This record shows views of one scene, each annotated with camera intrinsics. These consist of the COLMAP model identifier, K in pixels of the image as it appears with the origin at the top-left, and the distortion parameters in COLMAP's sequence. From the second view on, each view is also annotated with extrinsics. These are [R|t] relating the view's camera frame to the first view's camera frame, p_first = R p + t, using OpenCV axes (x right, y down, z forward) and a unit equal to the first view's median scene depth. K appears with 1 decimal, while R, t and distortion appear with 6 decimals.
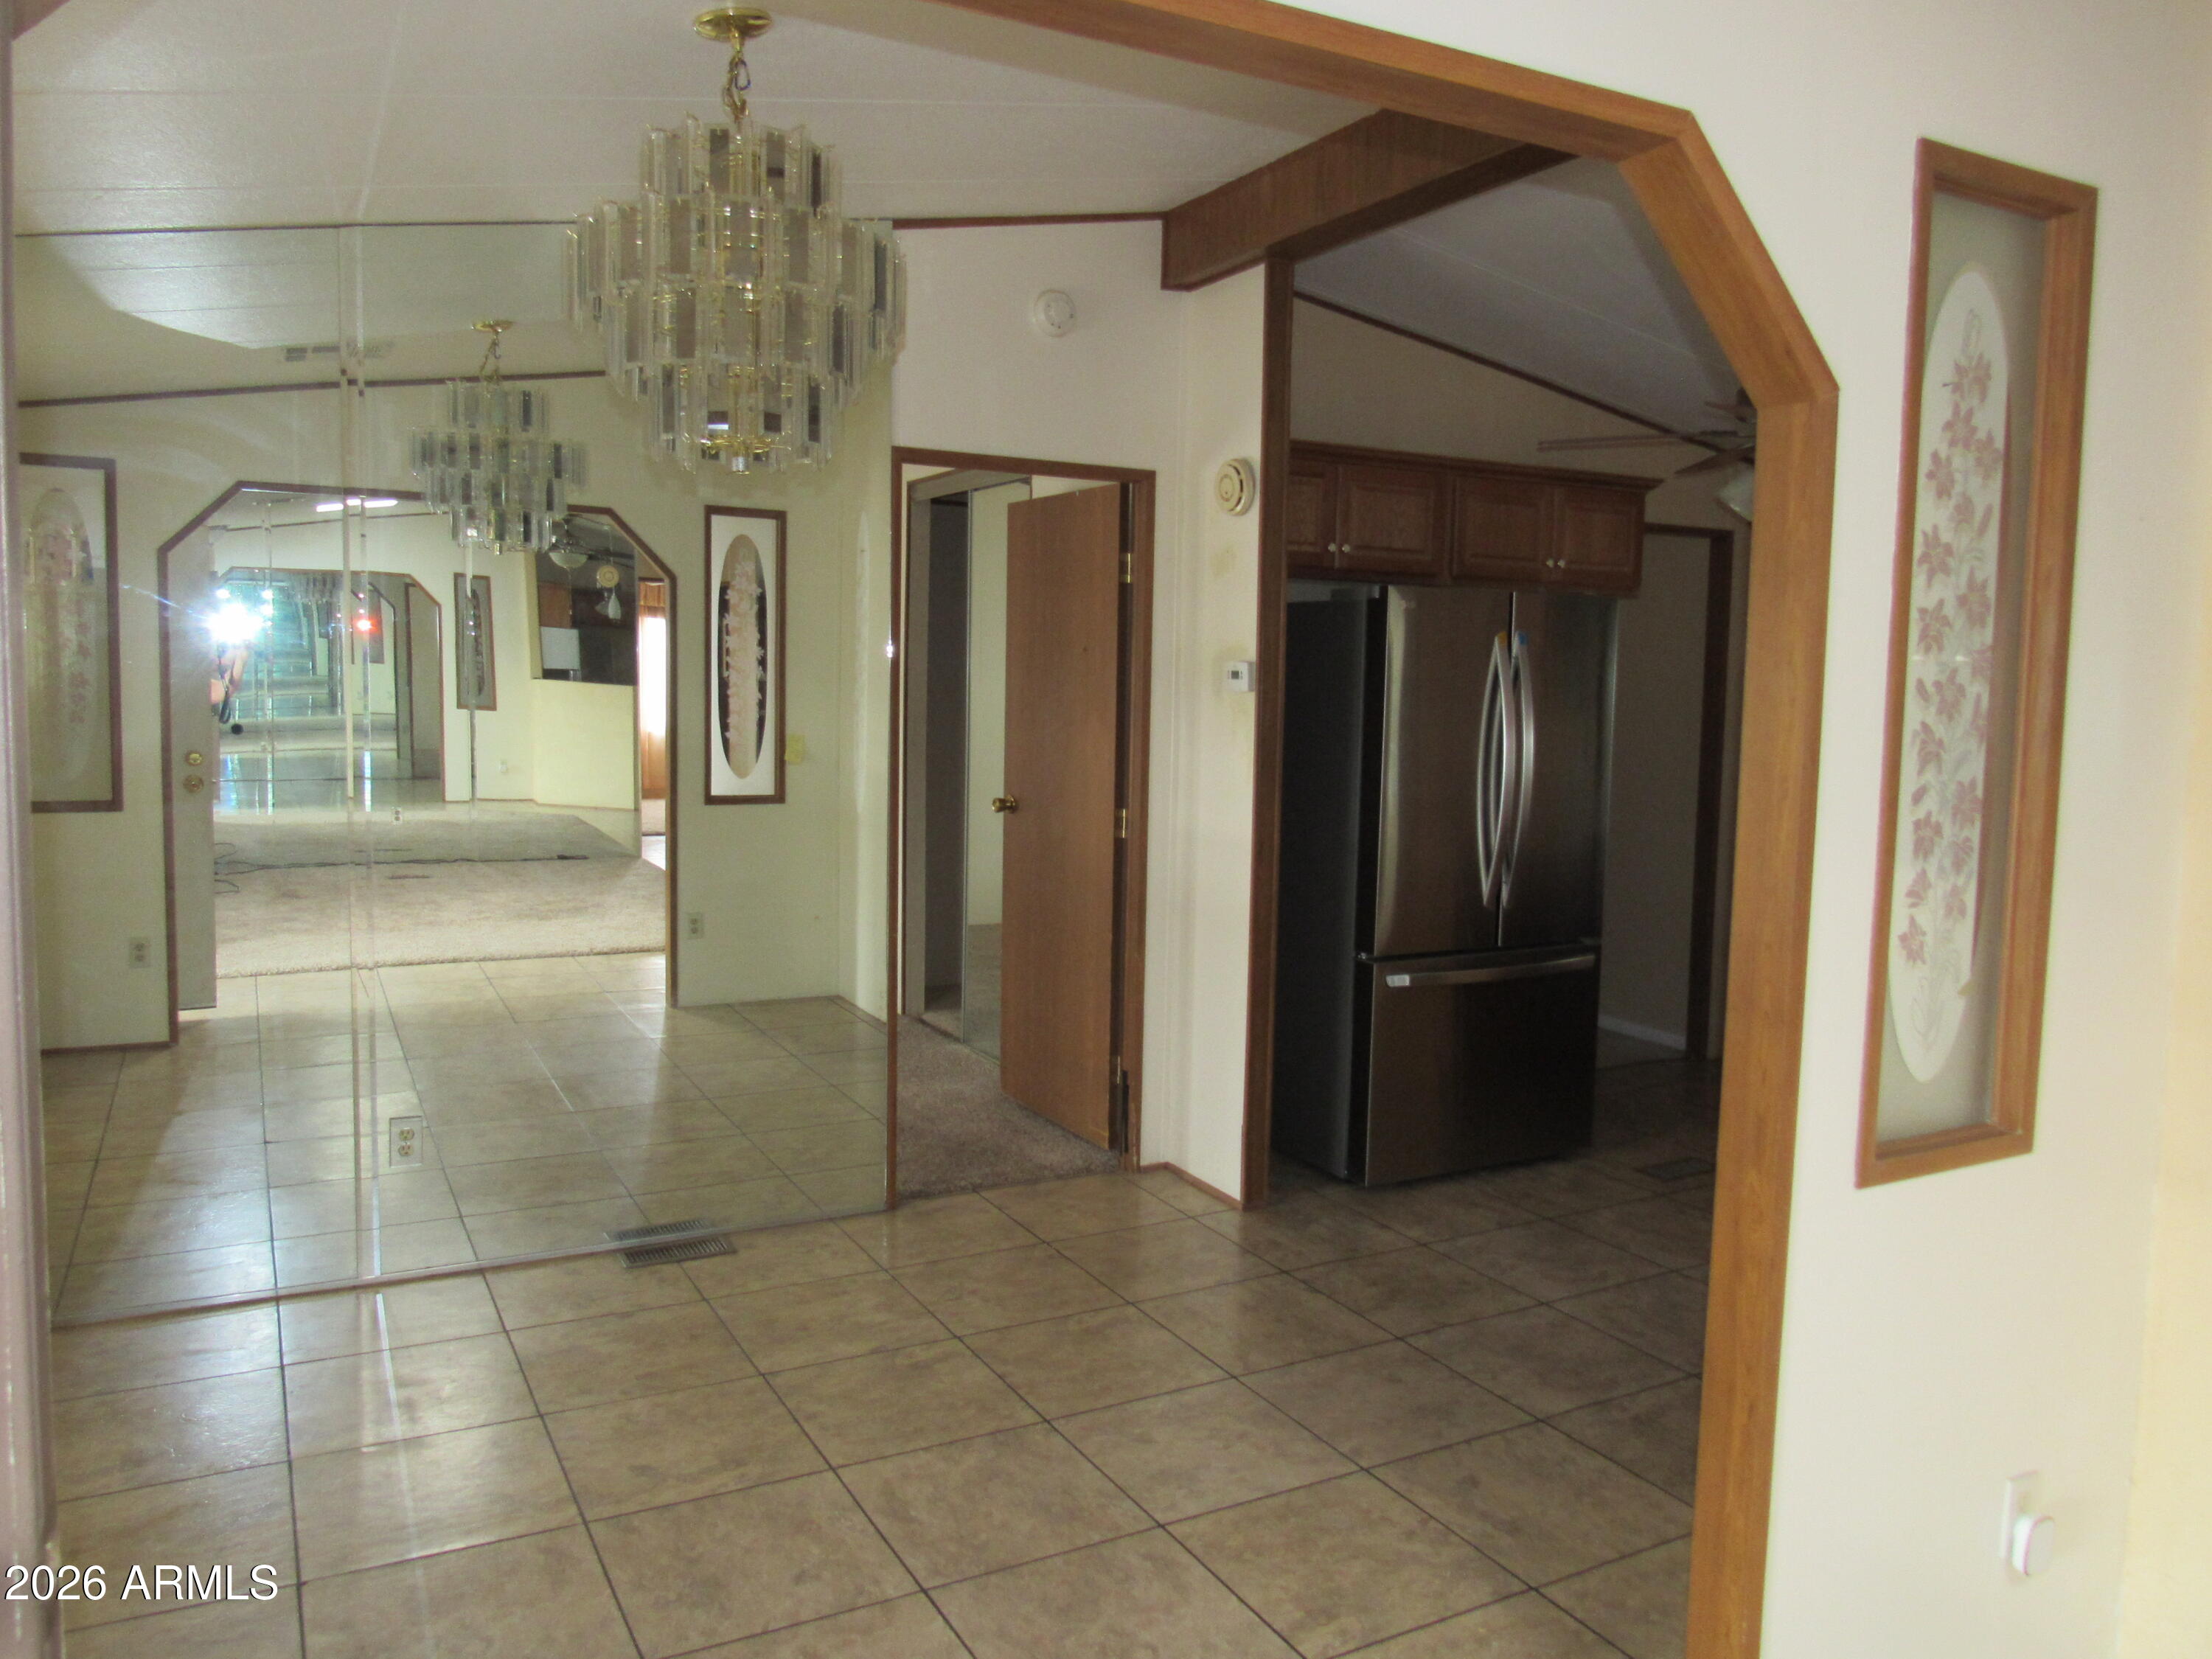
lens RADIAL K [[1584.4, 0, 1094.8], [0, 1584.4, 811.6], [0, 0, 1]] dist [-0.027896, 0.003493]
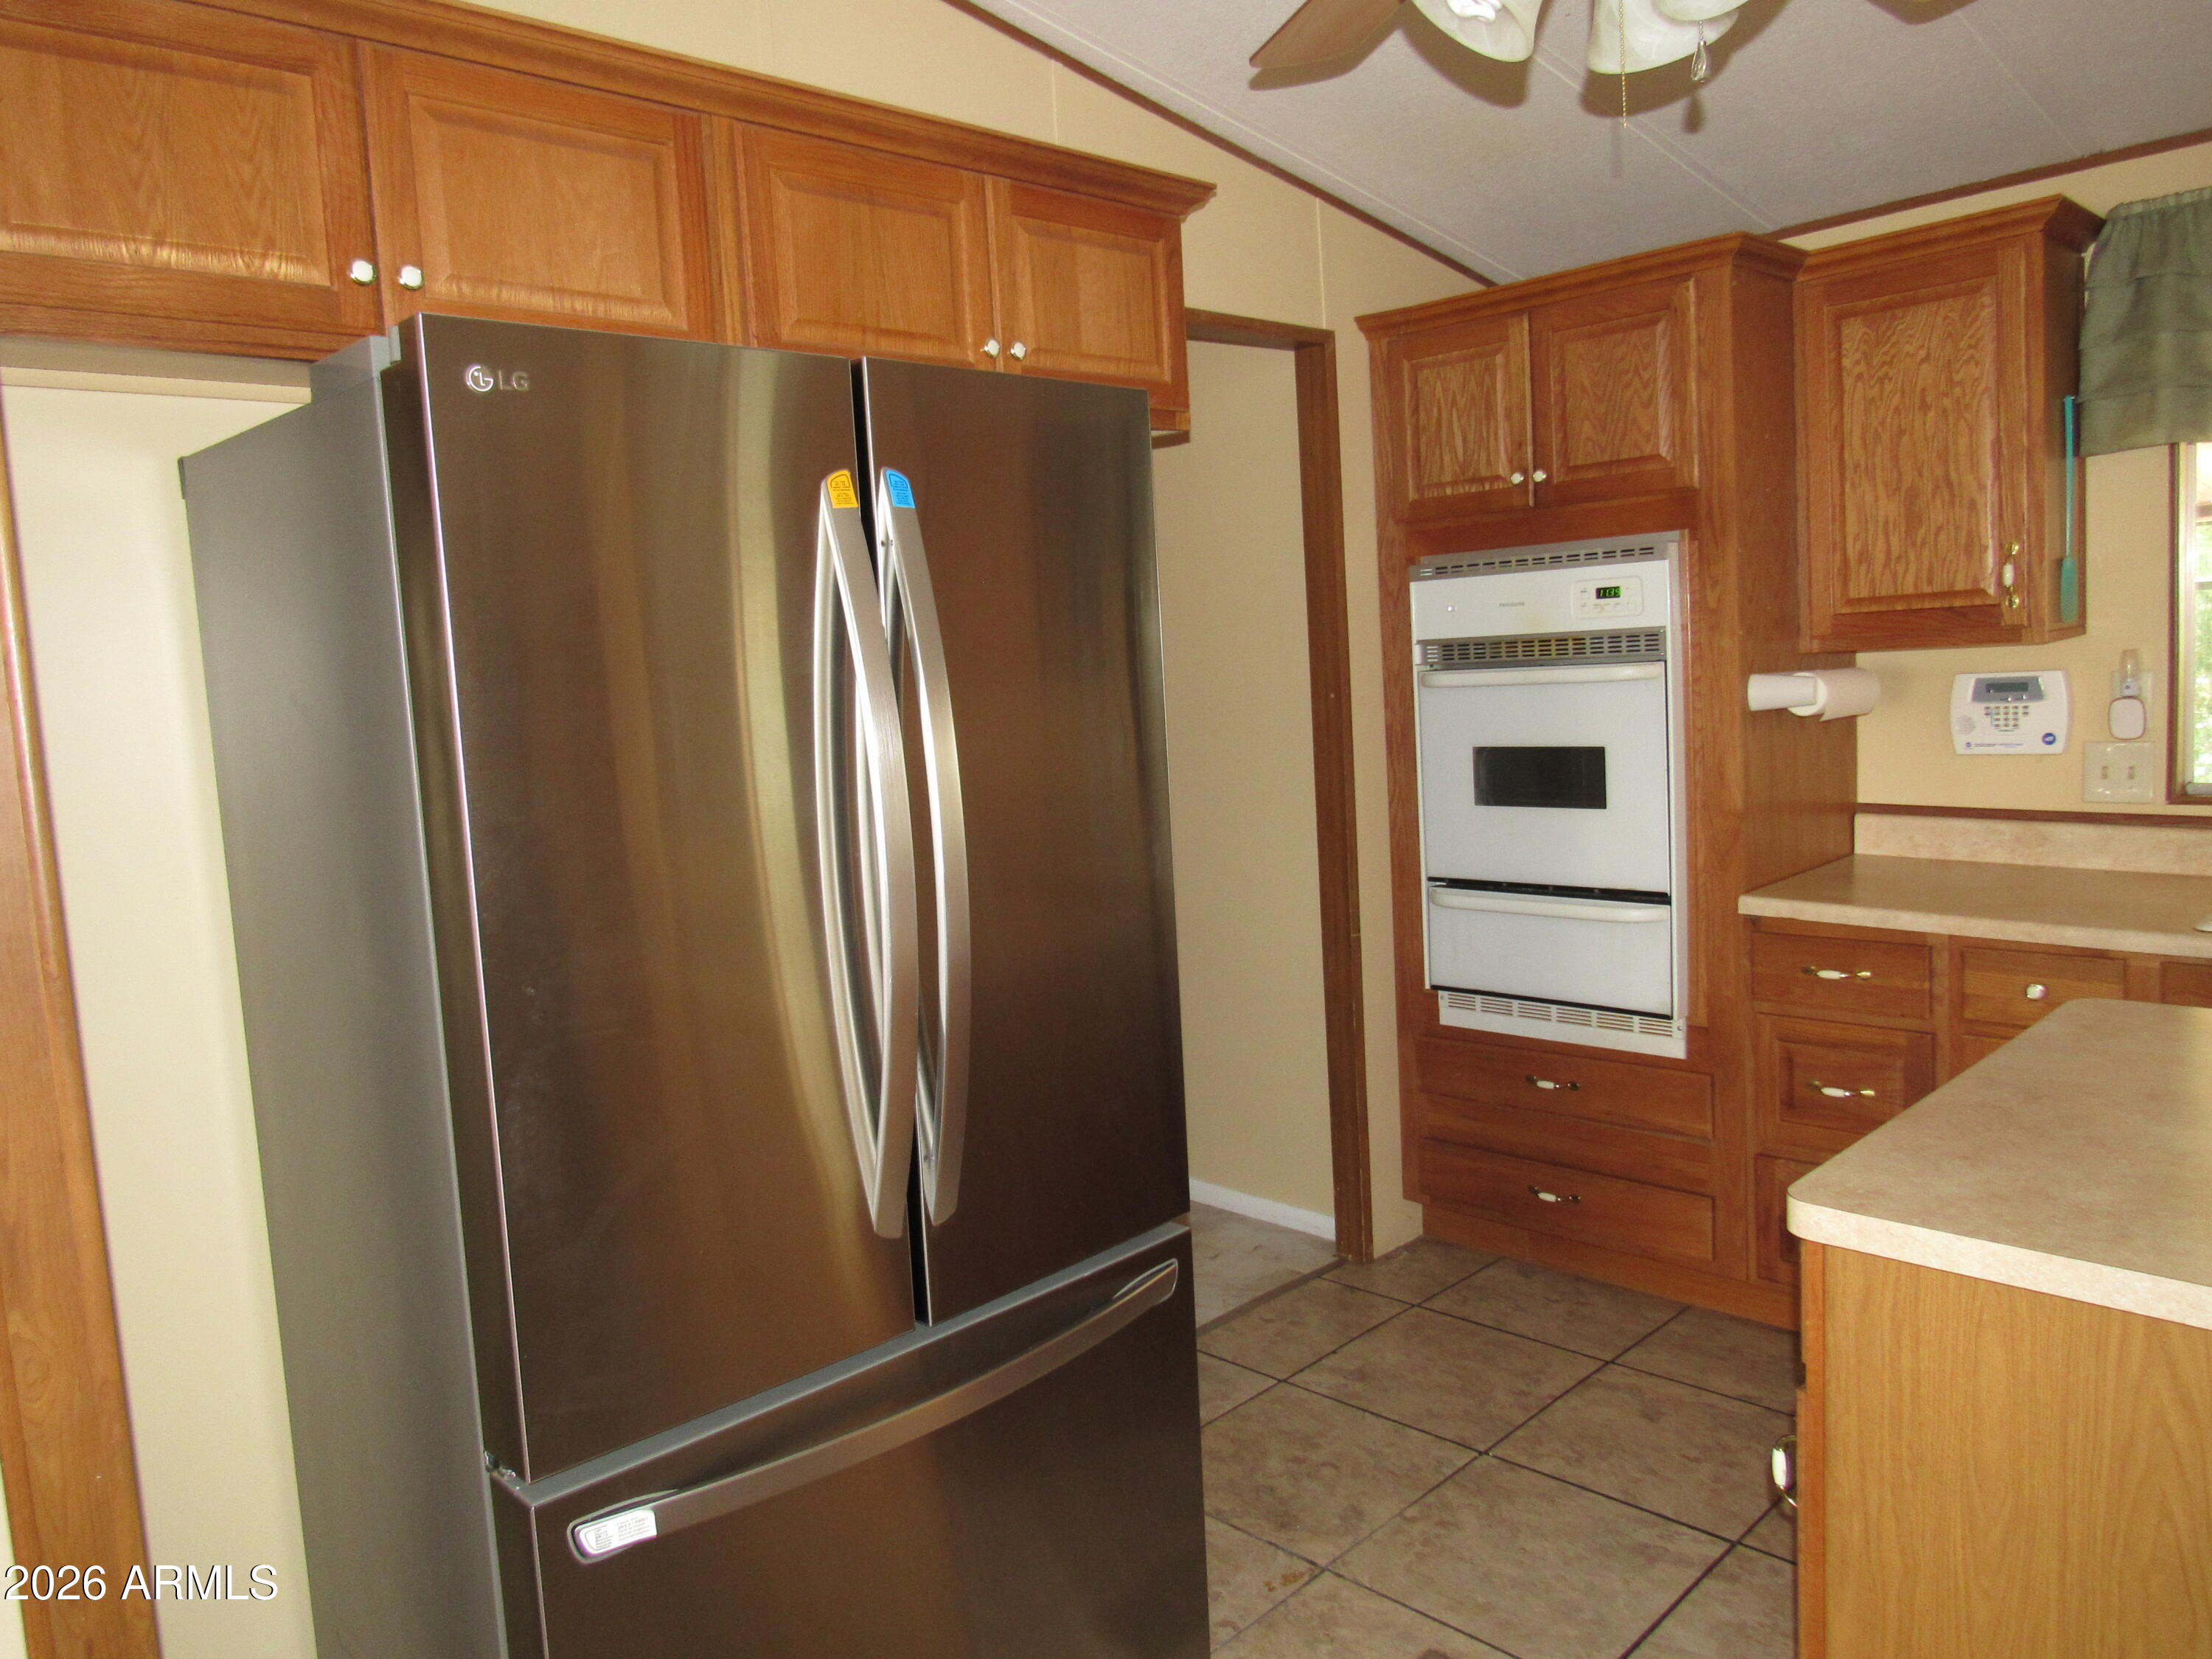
lens RADIAL K [[1584.4, 0, 1102.5], [0, 1584.4, 837.0], [0, 0, 1]] dist [-0.027896, 0.003493]
pose [[0.958032, -0.105599, 0.266502, 0.184001], [0.102195, 0.994407, 0.026652, -0.029490], [-0.267826, 0.001701, 0.963466, 0.560686]]
